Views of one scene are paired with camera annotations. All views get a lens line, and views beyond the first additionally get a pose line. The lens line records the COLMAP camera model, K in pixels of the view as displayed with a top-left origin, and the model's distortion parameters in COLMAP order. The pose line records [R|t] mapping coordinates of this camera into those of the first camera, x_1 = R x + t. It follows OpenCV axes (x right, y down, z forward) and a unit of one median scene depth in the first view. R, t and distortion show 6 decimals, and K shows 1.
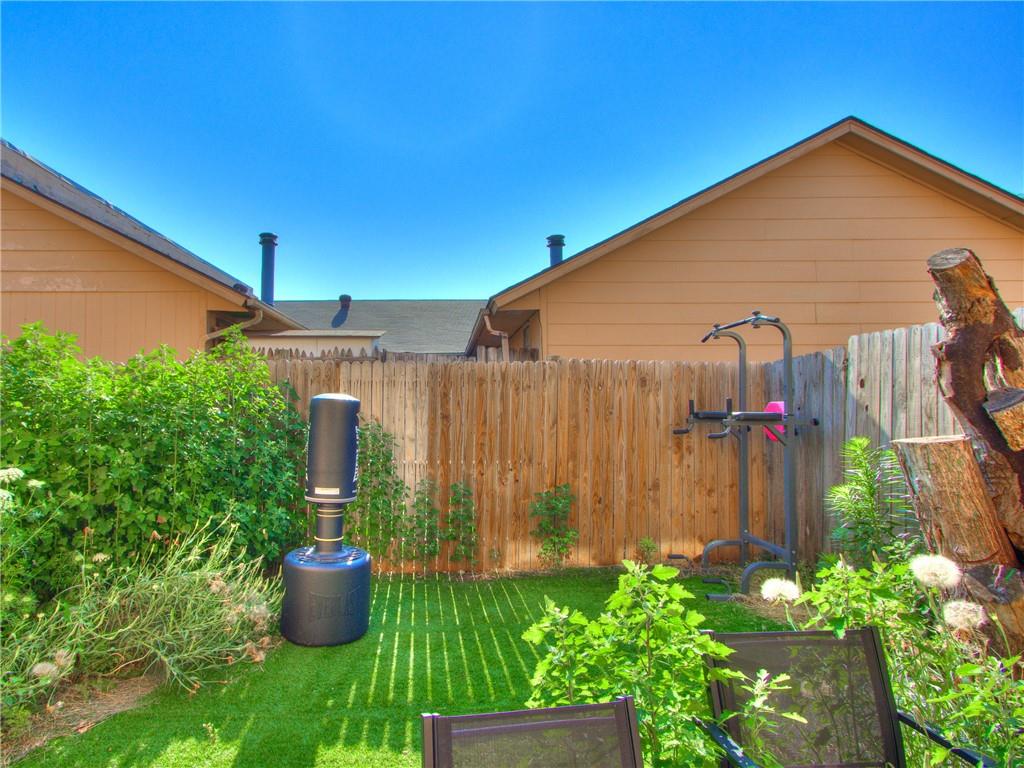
lens RADIAL K [[541.6, 0, 545.8], [0, 541.6, 381.0], [0, 0, 1]] dist [0.000901, -0.000214]
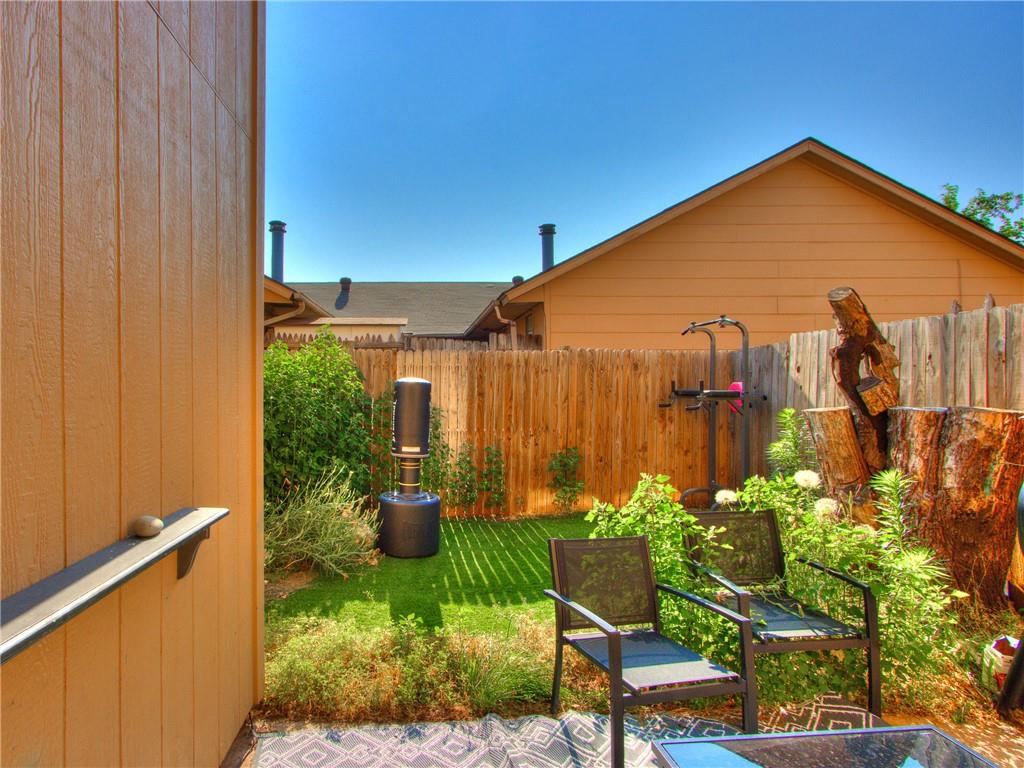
lens RADIAL K [[541.6, 0, 545.8], [0, 541.6, 381.0], [0, 0, 1]] dist [0.000901, -0.000214]
pose [[0.999274, -0.001075, 0.038083, -0.082895], [-0.000647, 0.998978, 0.045185, -0.022544], [-0.038092, -0.045177, 0.998252, -0.274321]]
